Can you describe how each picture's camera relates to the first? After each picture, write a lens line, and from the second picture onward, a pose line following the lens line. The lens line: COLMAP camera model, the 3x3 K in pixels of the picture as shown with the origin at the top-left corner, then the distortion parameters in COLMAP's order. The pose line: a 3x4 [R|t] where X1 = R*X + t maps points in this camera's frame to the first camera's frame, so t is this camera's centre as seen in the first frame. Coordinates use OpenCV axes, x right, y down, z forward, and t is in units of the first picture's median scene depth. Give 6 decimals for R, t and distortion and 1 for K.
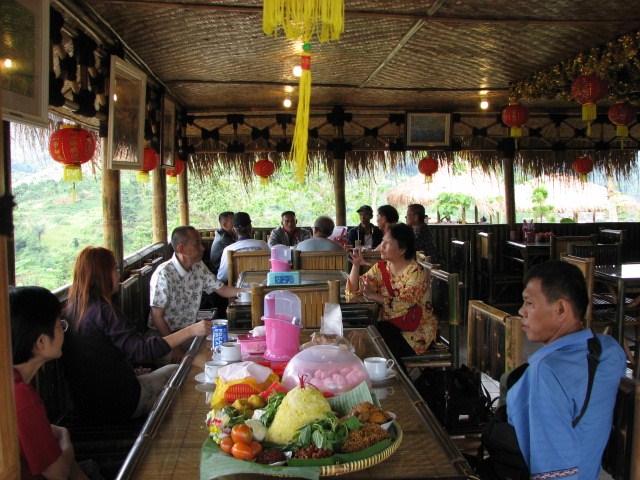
lens RADIAL K [[746.9, 0, 320.0], [0, 746.9, 240.0], [0, 0, 1]] dist [-0.022814, 0.030153]
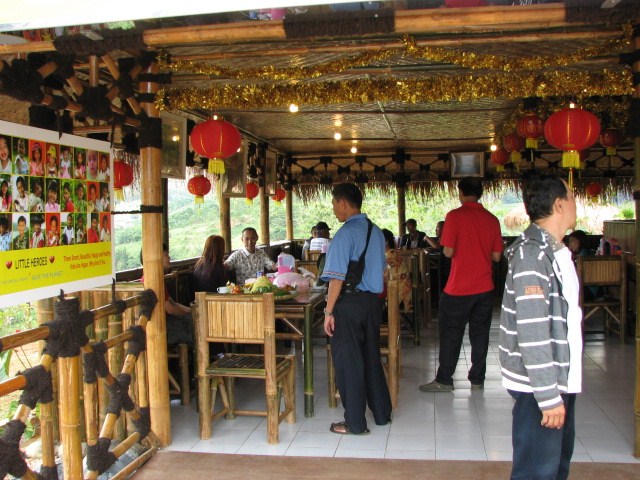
lens RADIAL K [[746.9, 0, 320.0], [0, 746.9, 240.0], [0, 0, 1]] dist [-0.022814, 0.030153]
pose [[0.978933, 0.001961, -0.204172, 0.068157], [-0.008677, 0.999450, -0.032003, 0.013634], [0.203997, 0.033100, 0.978412, -0.152779]]
